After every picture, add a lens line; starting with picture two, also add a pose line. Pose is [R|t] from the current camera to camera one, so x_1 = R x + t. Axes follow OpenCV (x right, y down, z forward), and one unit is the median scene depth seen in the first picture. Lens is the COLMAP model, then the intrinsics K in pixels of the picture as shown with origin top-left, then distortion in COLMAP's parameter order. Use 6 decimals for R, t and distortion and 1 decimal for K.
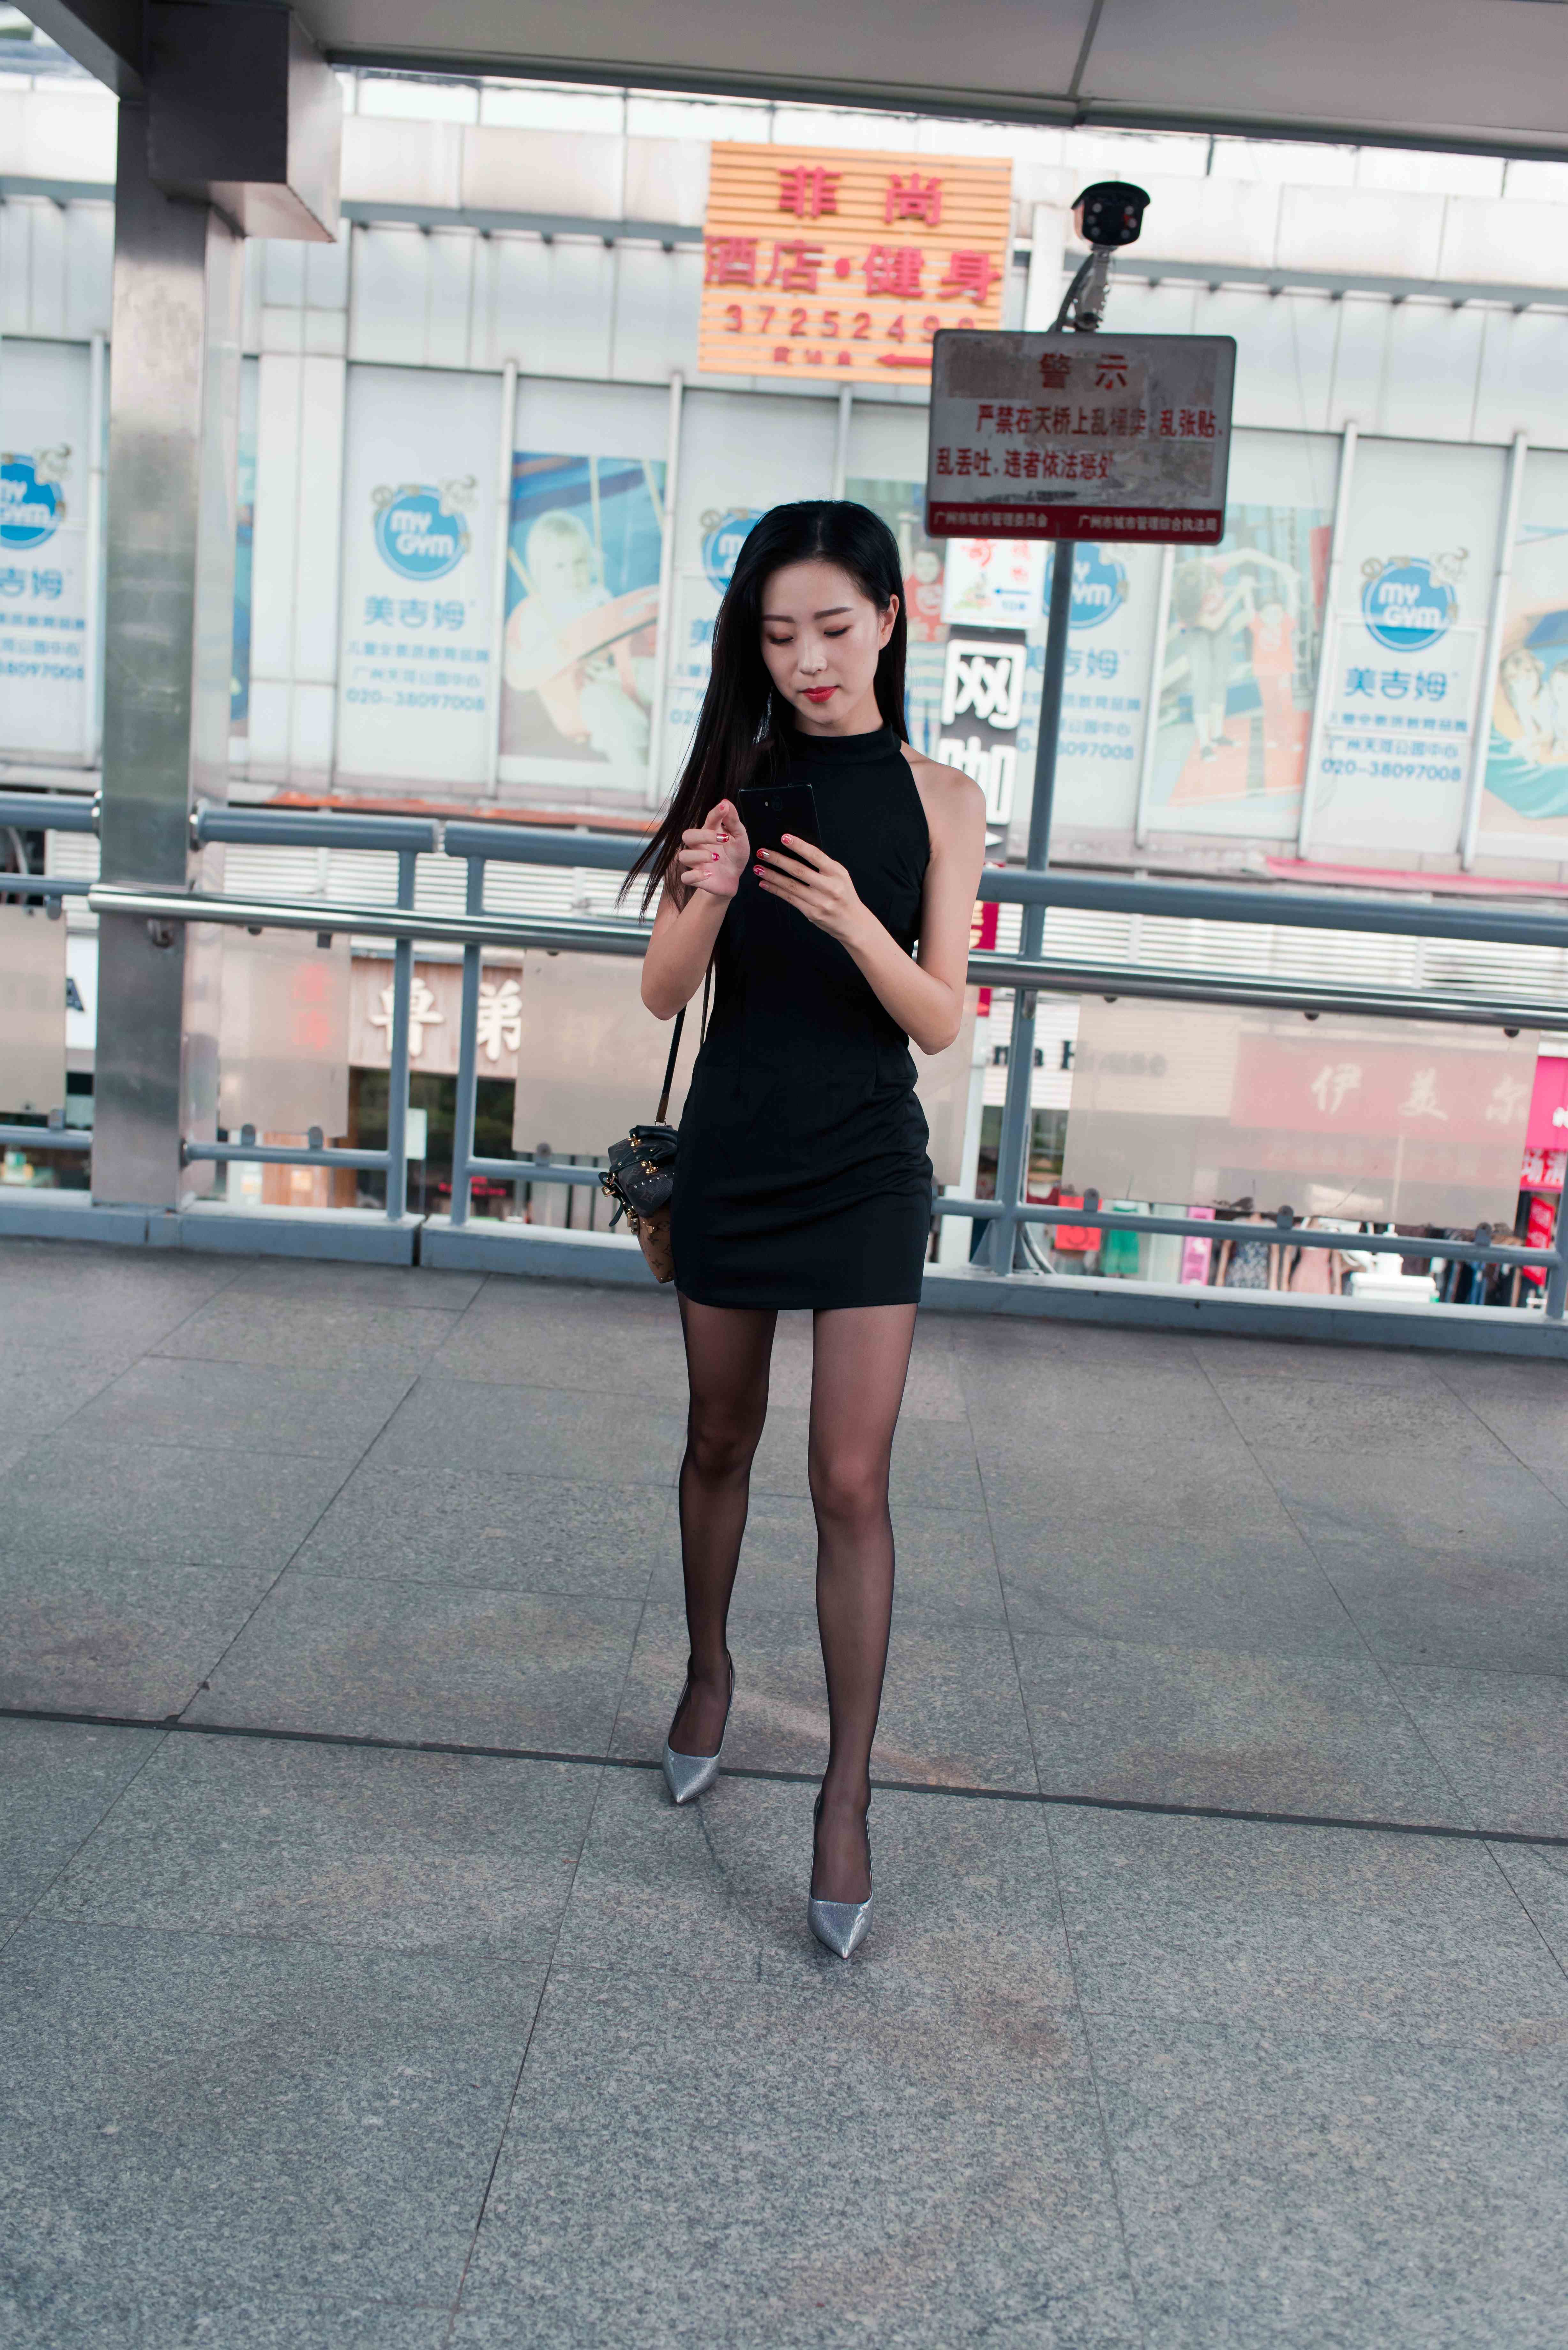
lens RADIAL K [[2293.7, 0, 784.0], [0, 2293.7, 1175.0], [0, 0, 1]] dist [0.005600, 0.007493]
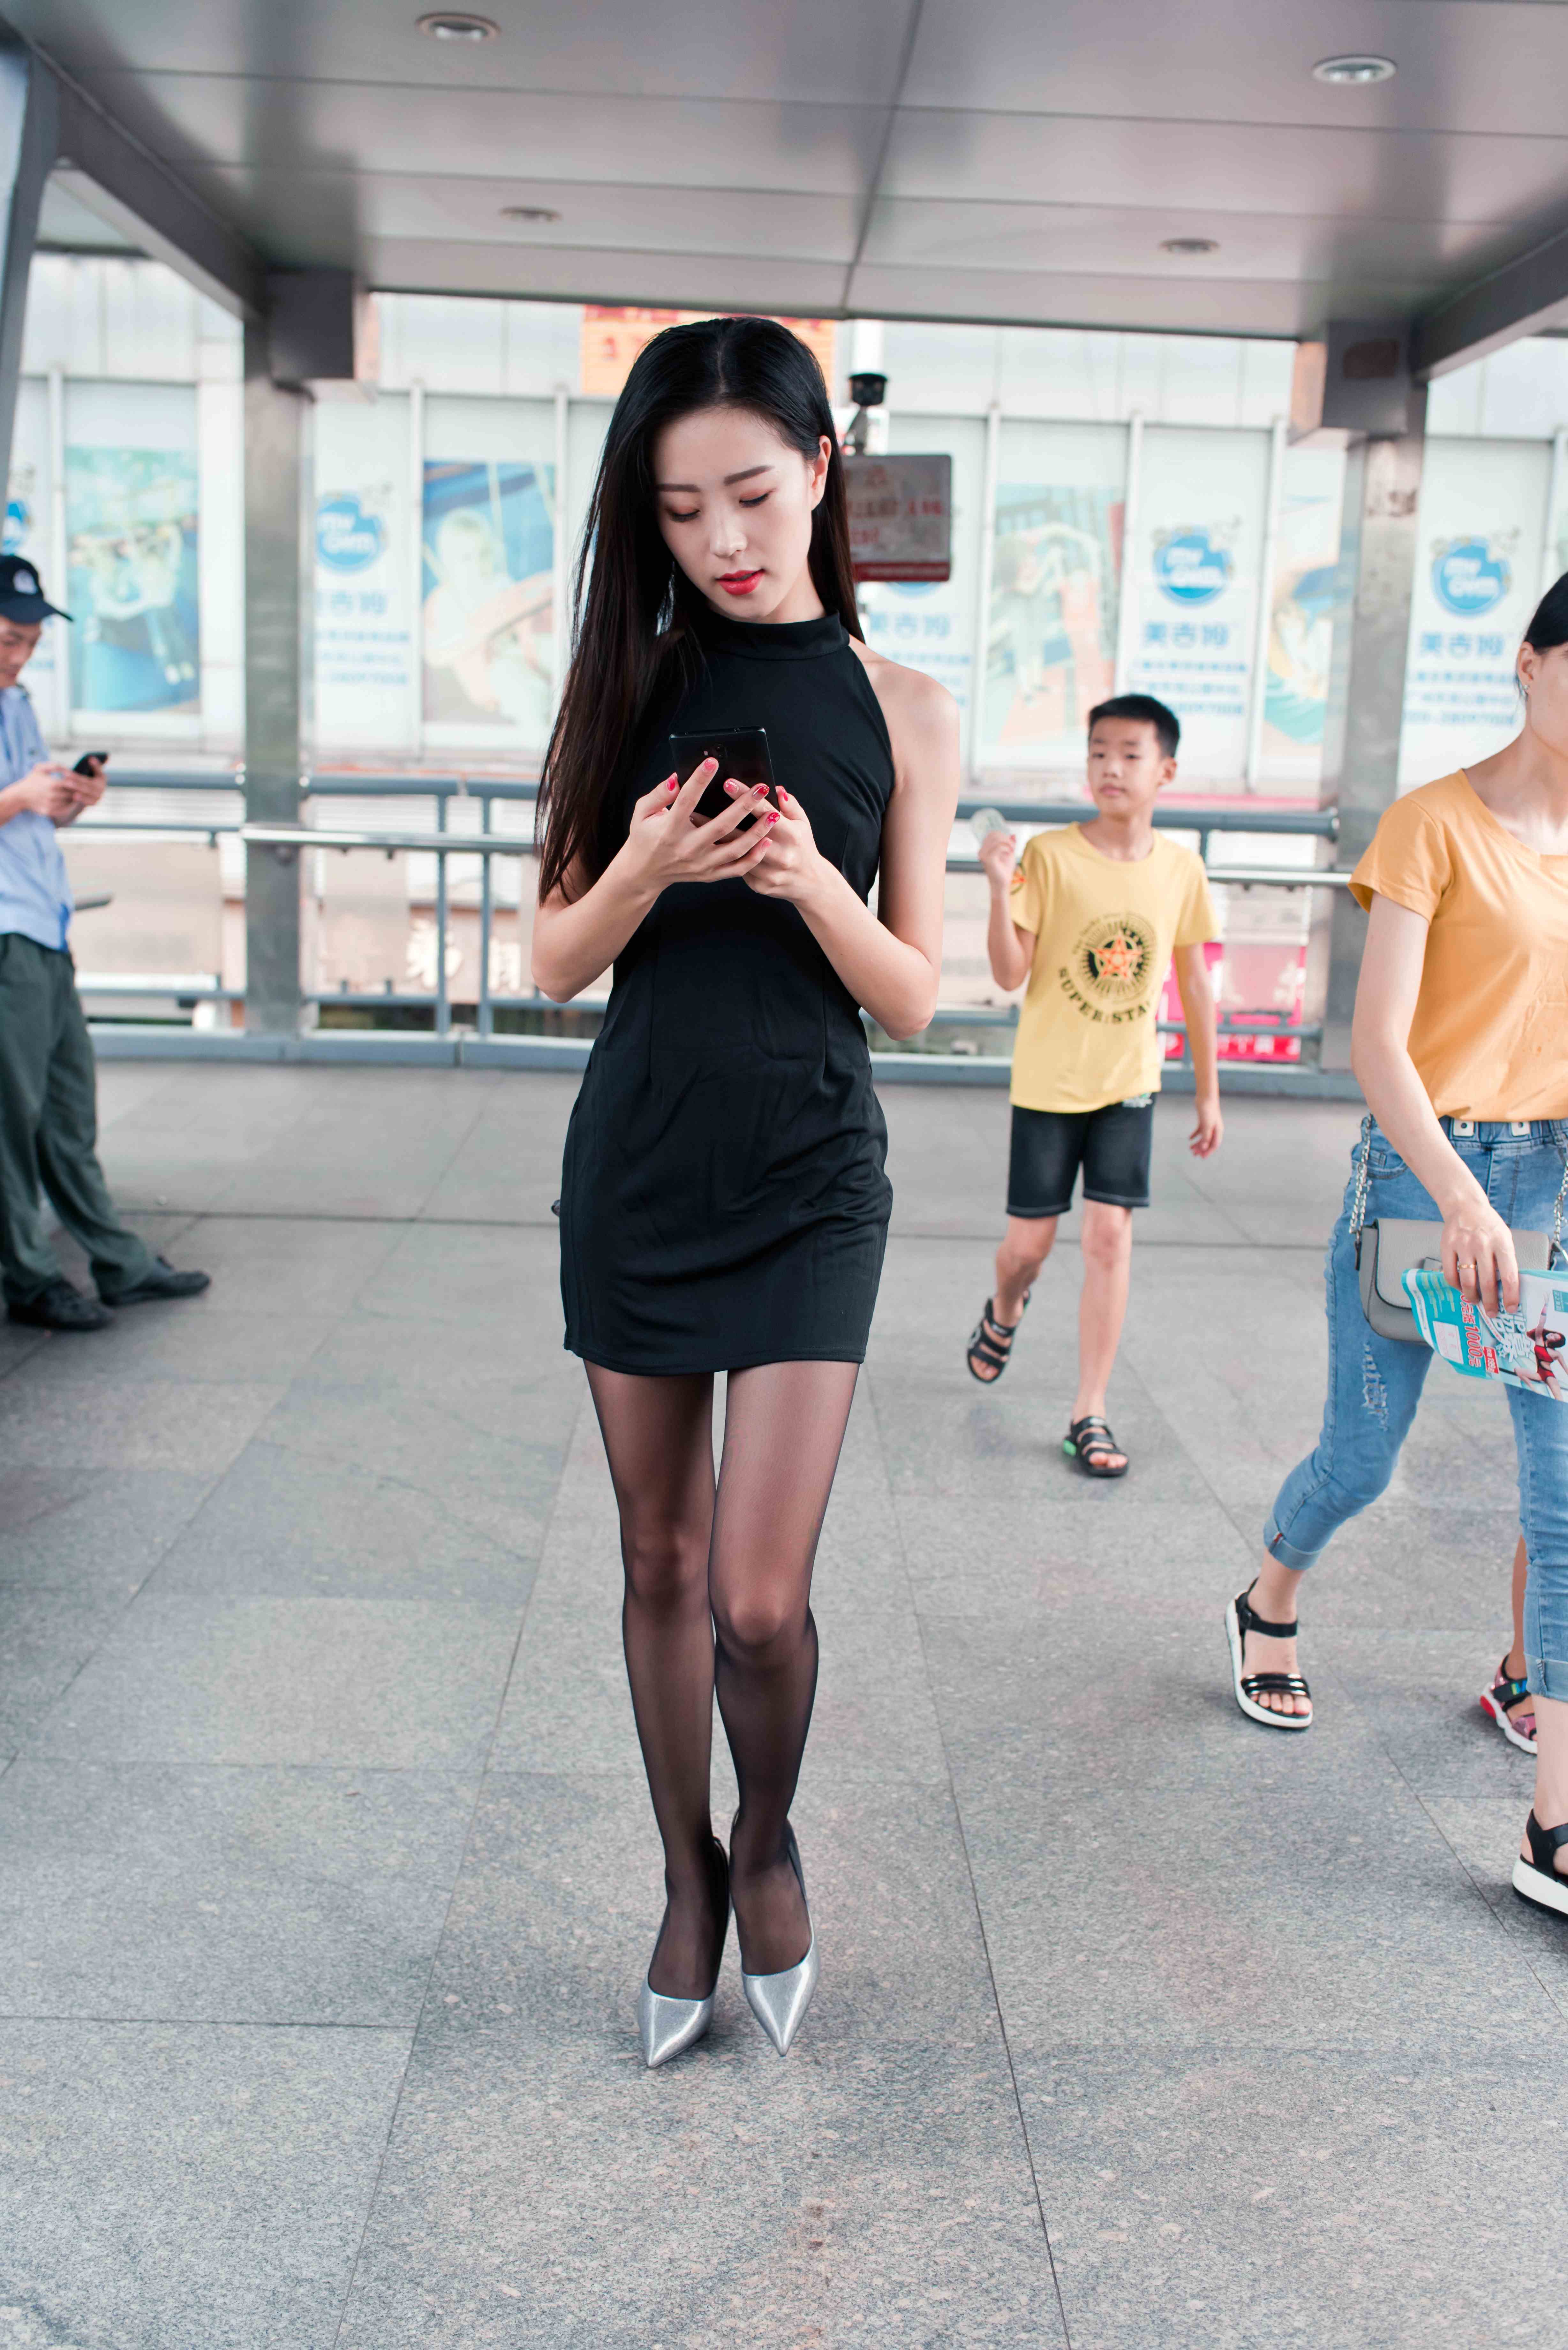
lens RADIAL K [[2279.8, 0, 784.0], [0, 2279.8, 1175.0], [0, 0, 1]] dist [0.010574, -0.000079]
pose [[0.997937, -0.045927, 0.044864, -0.004688], [0.044908, 0.998716, 0.023461, 0.030361], [-0.045884, -0.021398, 0.998718, -0.191127]]
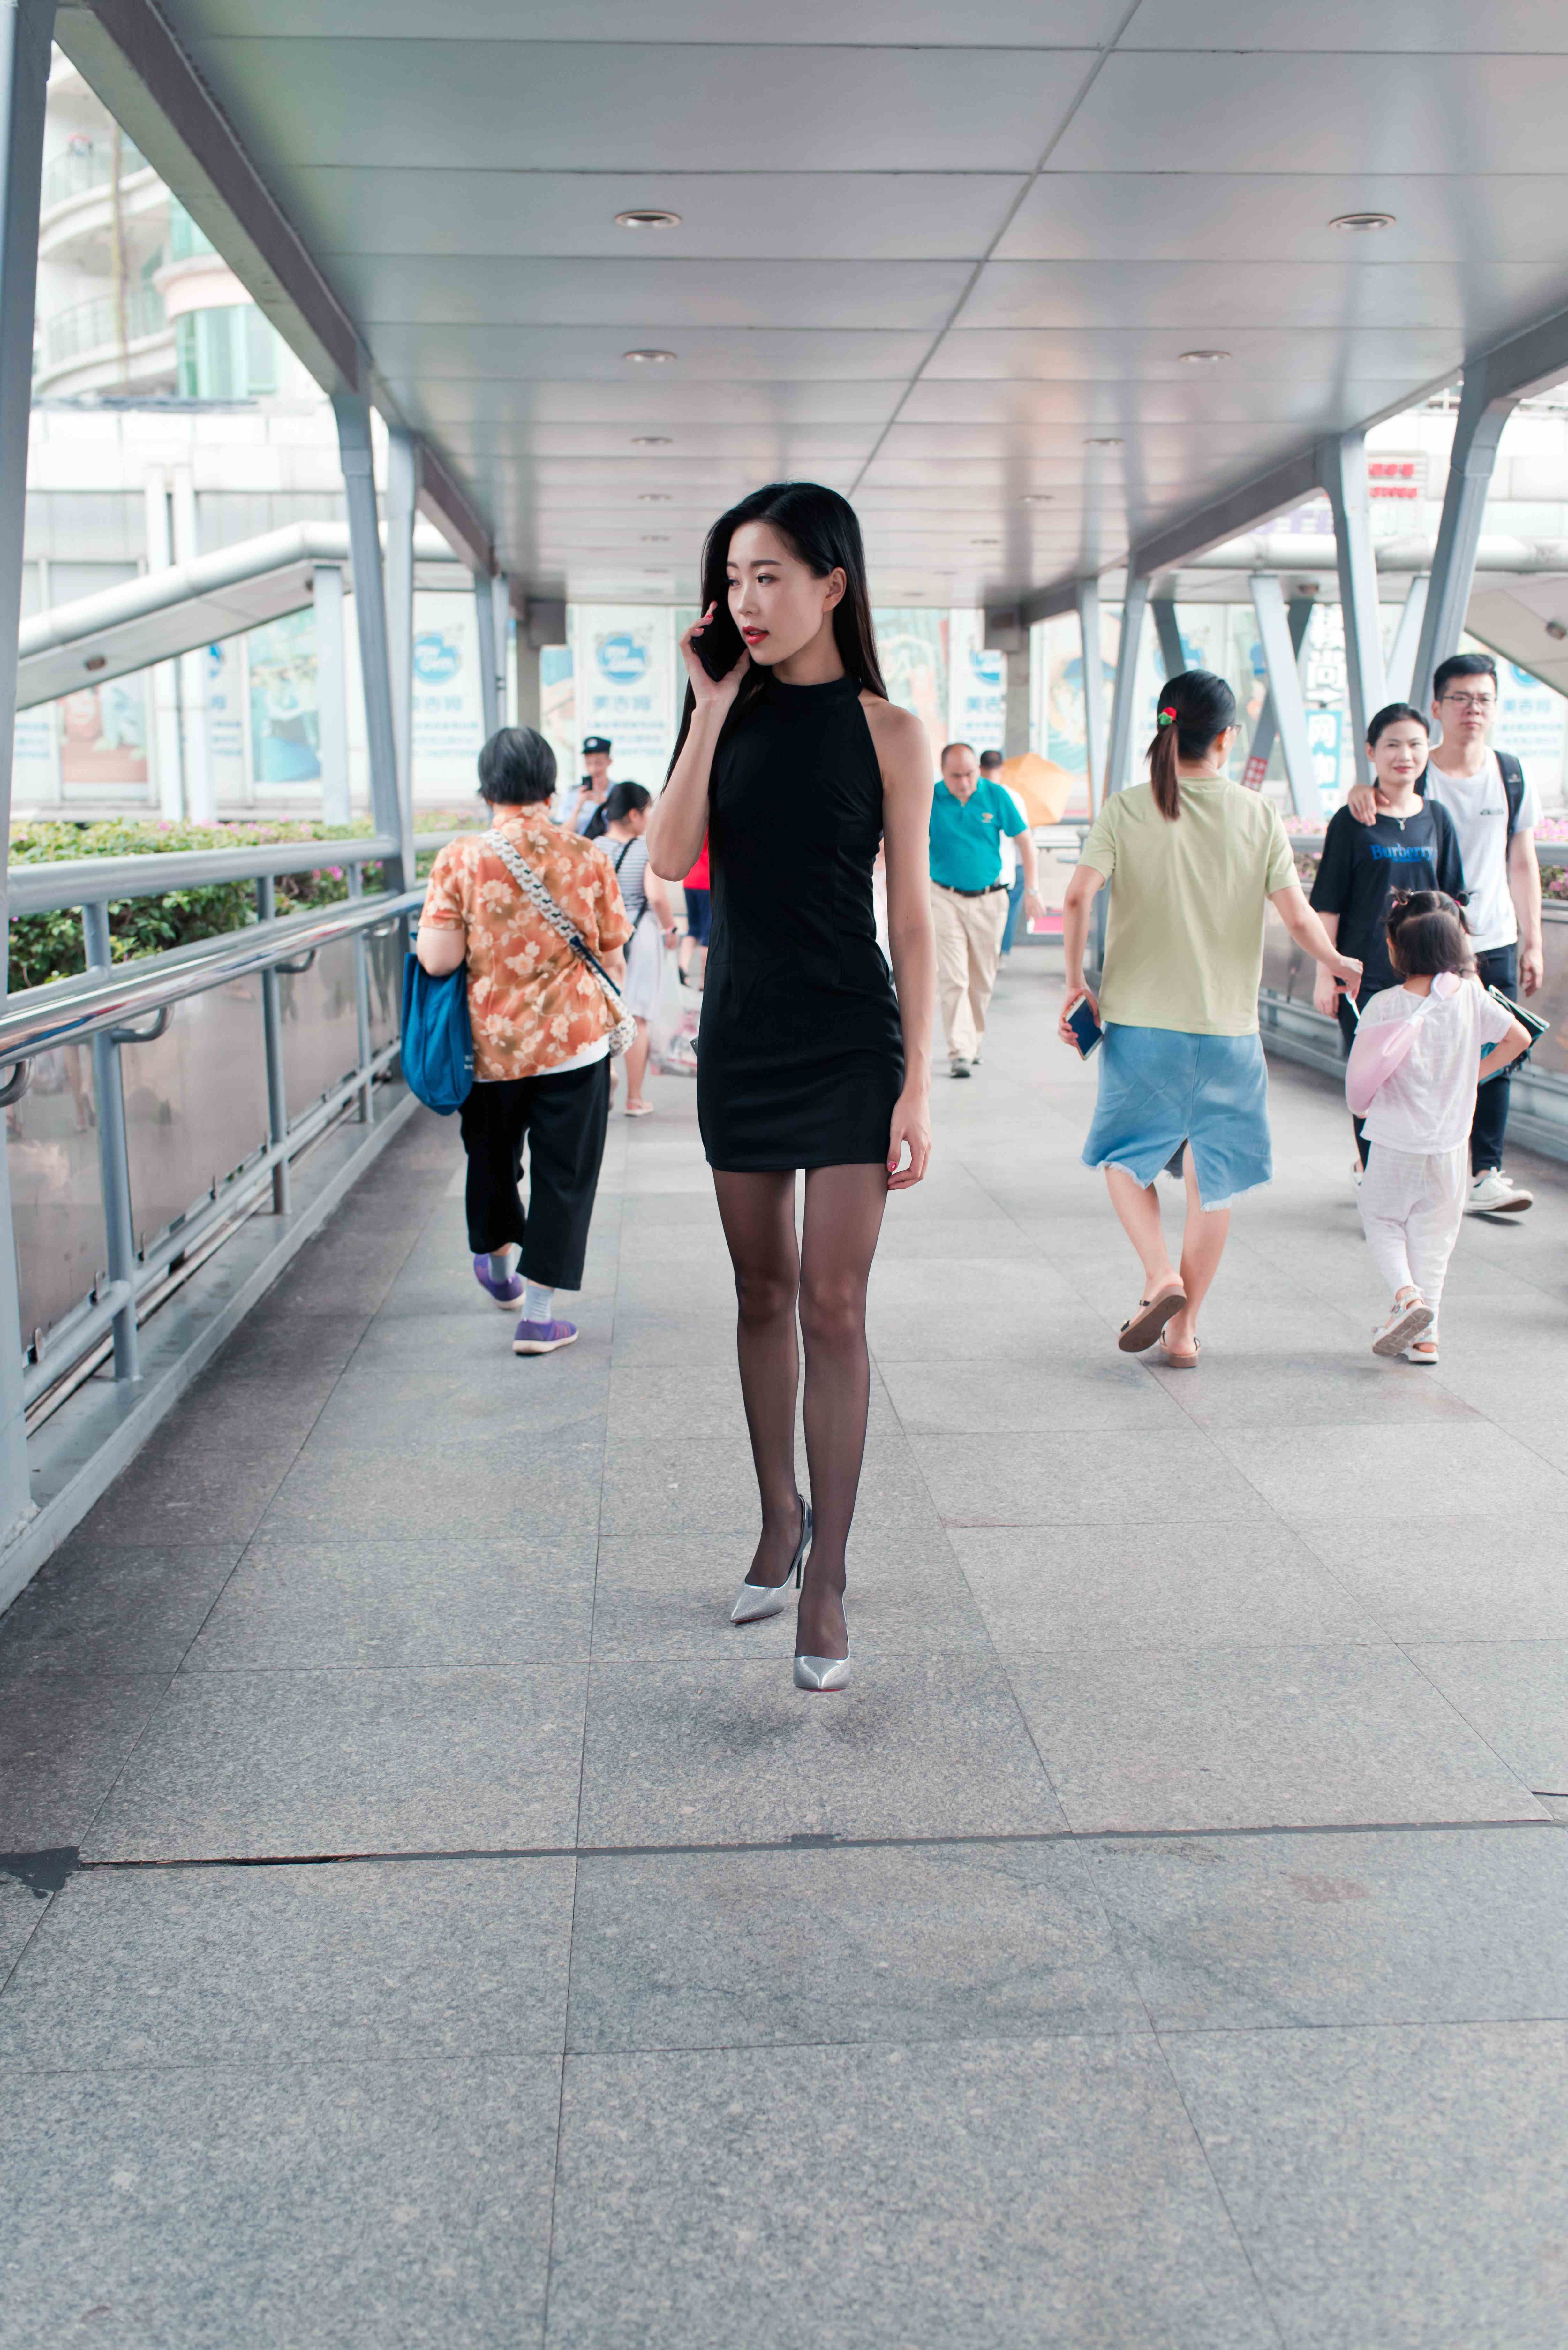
lens RADIAL K [[2279.8, 0, 784.0], [0, 2279.8, 1175.0], [0, 0, 1]] dist [0.010574, -0.000079]
pose [[0.992736, -0.089003, 0.080954, -0.080775], [0.088494, 0.996028, 0.009858, 0.135799], [-0.081510, -0.002623, 0.996669, -0.865736]]
